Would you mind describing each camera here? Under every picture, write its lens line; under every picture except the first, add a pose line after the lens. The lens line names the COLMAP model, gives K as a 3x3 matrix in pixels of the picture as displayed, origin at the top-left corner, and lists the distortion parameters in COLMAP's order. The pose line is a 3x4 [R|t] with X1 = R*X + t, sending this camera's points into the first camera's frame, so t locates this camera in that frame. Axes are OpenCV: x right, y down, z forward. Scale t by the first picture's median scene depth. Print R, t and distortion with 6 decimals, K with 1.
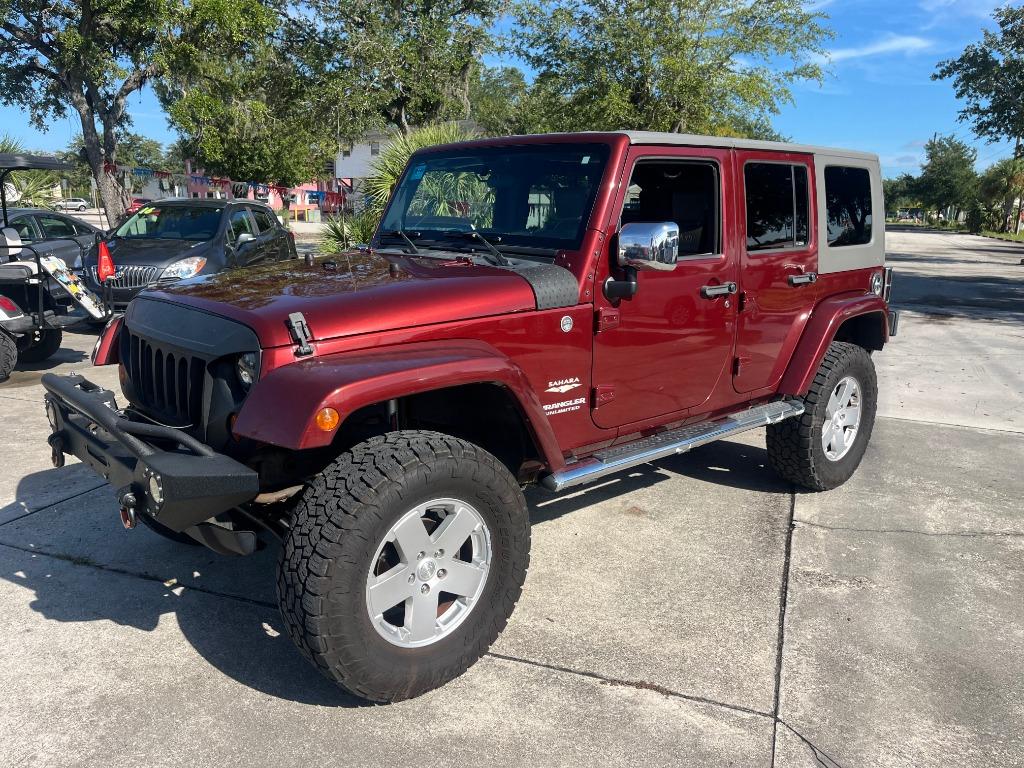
lens RADIAL K [[782.2, 0, 514.5], [0, 782.2, 401.6], [0, 0, 1]] dist [0.075614, -0.110776]
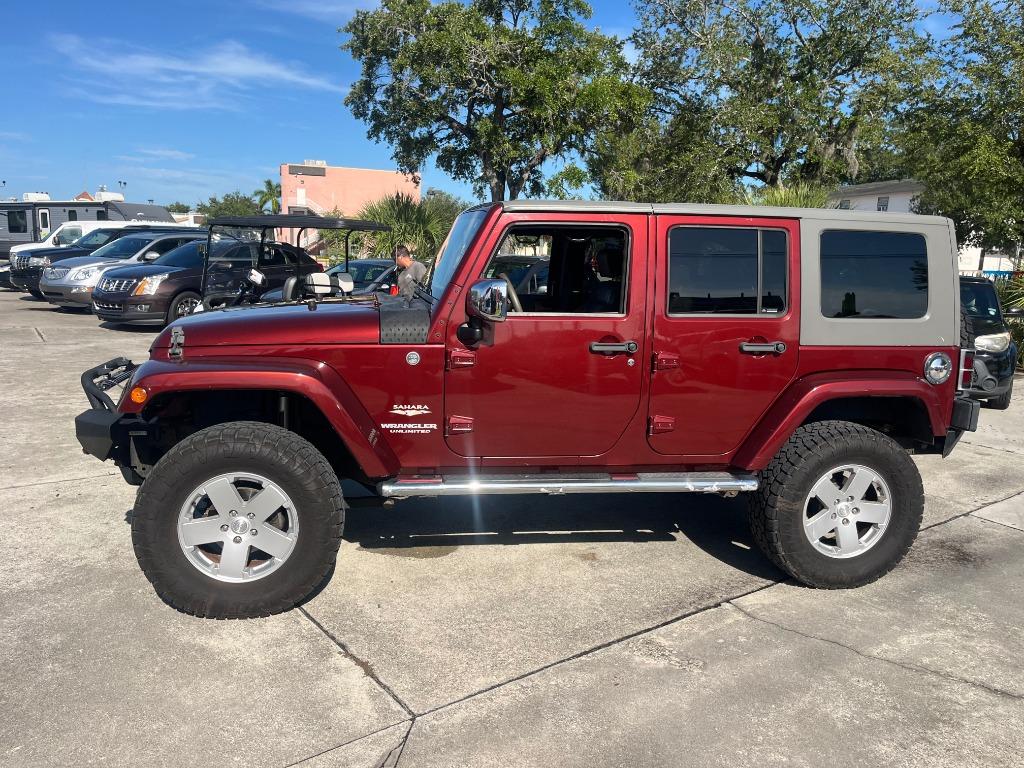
lens RADIAL K [[782.2, 0, 514.5], [0, 782.2, 401.6], [0, 0, 1]] dist [0.075614, -0.110776]
pose [[0.844299, 0.119075, -0.522475, 0.809381], [-0.156498, 0.987285, -0.027886, -0.024481], [0.512511, 0.105310, 0.852198, 0.067691]]
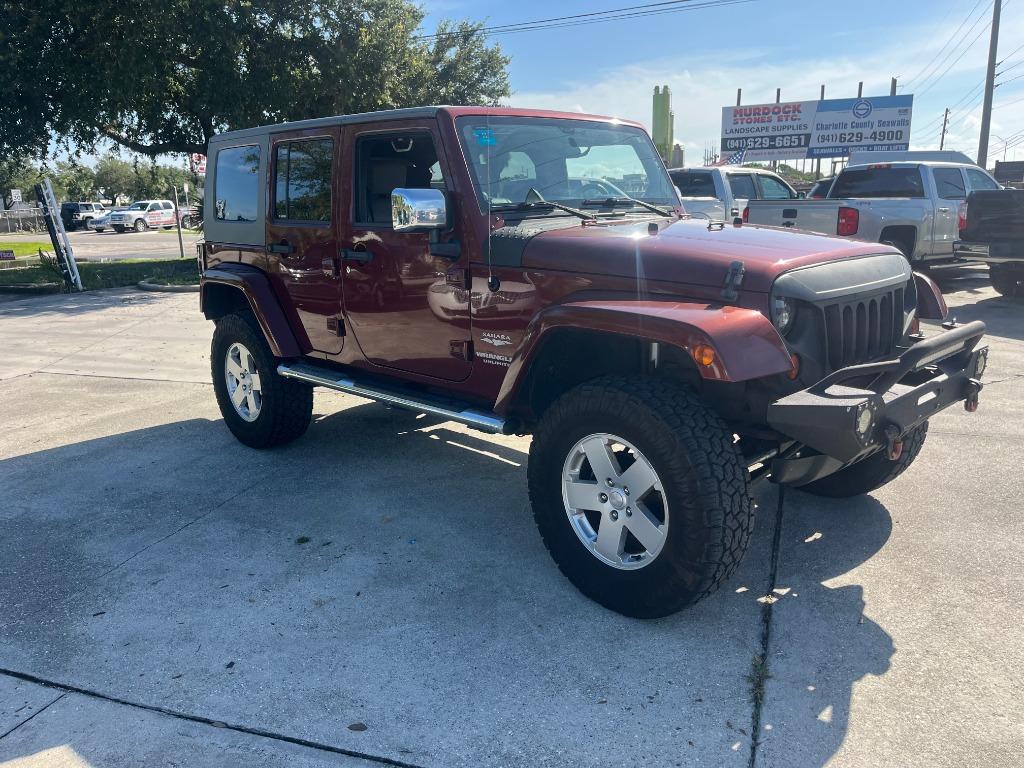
lens RADIAL K [[806.2, 0, 515.1], [0, 806.2, 375.9], [0, 0, 1]] dist [0.016045, -0.002063]
pose [[-0.029533, -0.228614, 0.973069, -1.356741], [0.269787, 0.935541, 0.227986, -0.306531], [-0.962467, 0.269254, 0.034048, 1.291616]]
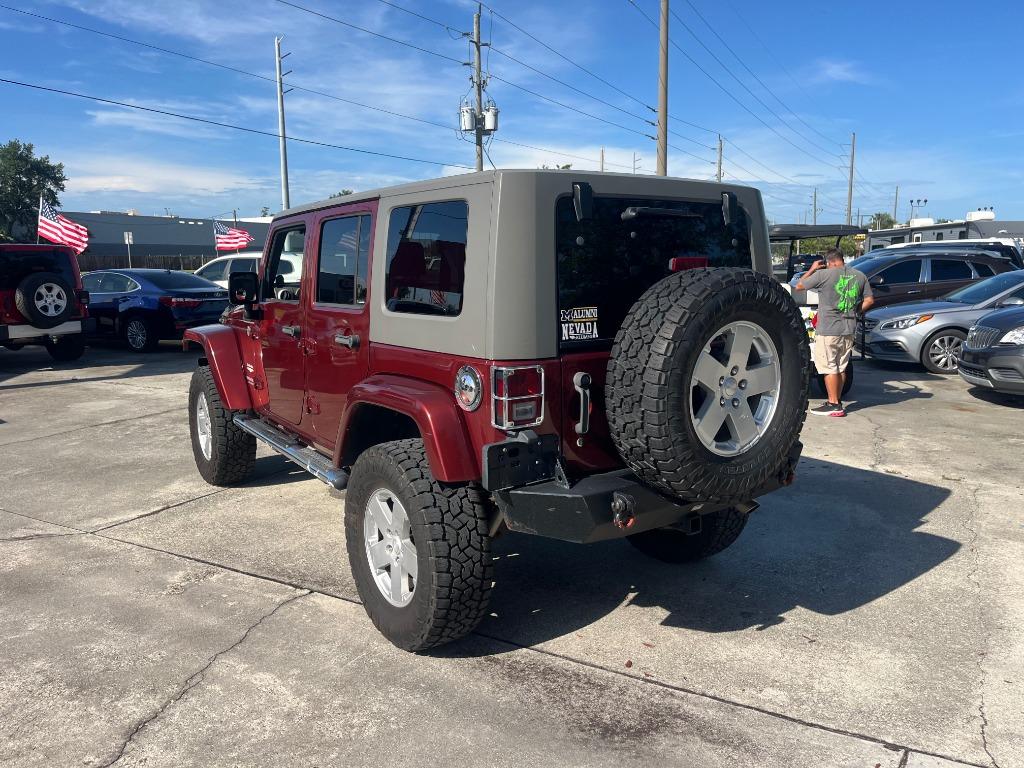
lens RADIAL K [[782.2, 0, 514.5], [0, 782.2, 401.6], [0, 0, 1]] dist [0.075614, -0.110776]
pose [[-0.140522, 0.166379, -0.975998, 1.604206], [-0.244796, 0.949334, 0.197079, -0.408540], [0.959338, 0.266614, -0.092674, 1.690879]]
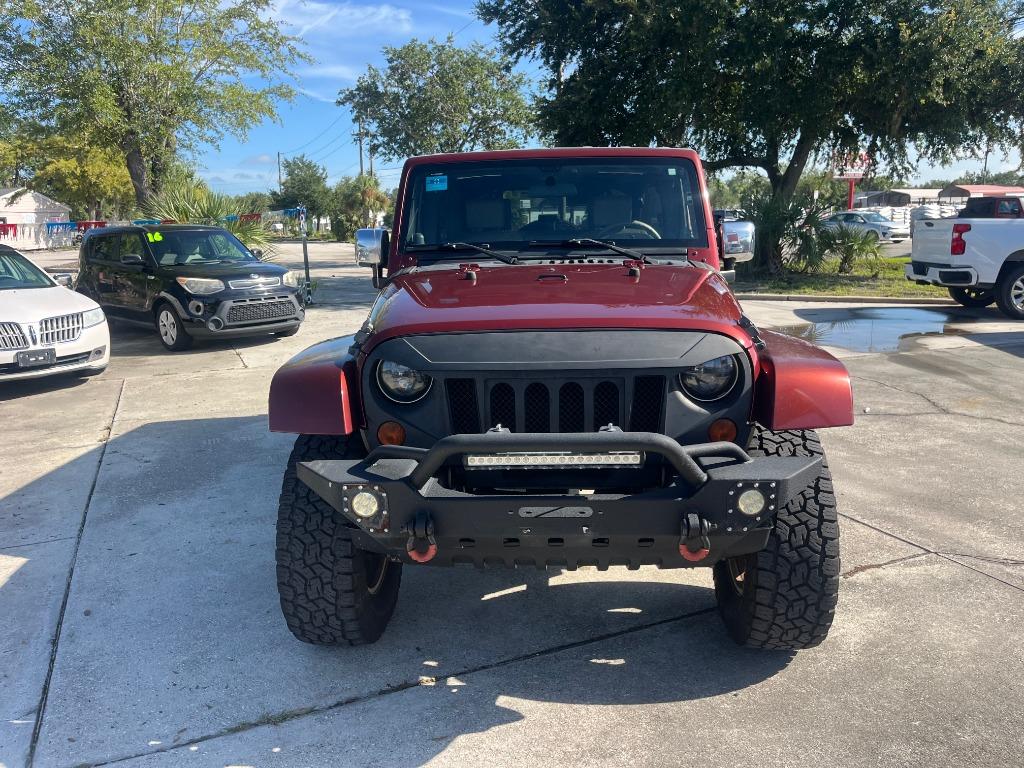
lens RADIAL K [[806.2, 0, 515.1], [0, 806.2, 375.9], [0, 0, 1]] dist [0.016045, -0.002063]
pose [[0.709911, -0.163063, 0.685155, -0.974223], [0.200163, 0.979425, 0.025702, -0.088766], [-0.675249, 0.118897, 0.727944, 0.331747]]
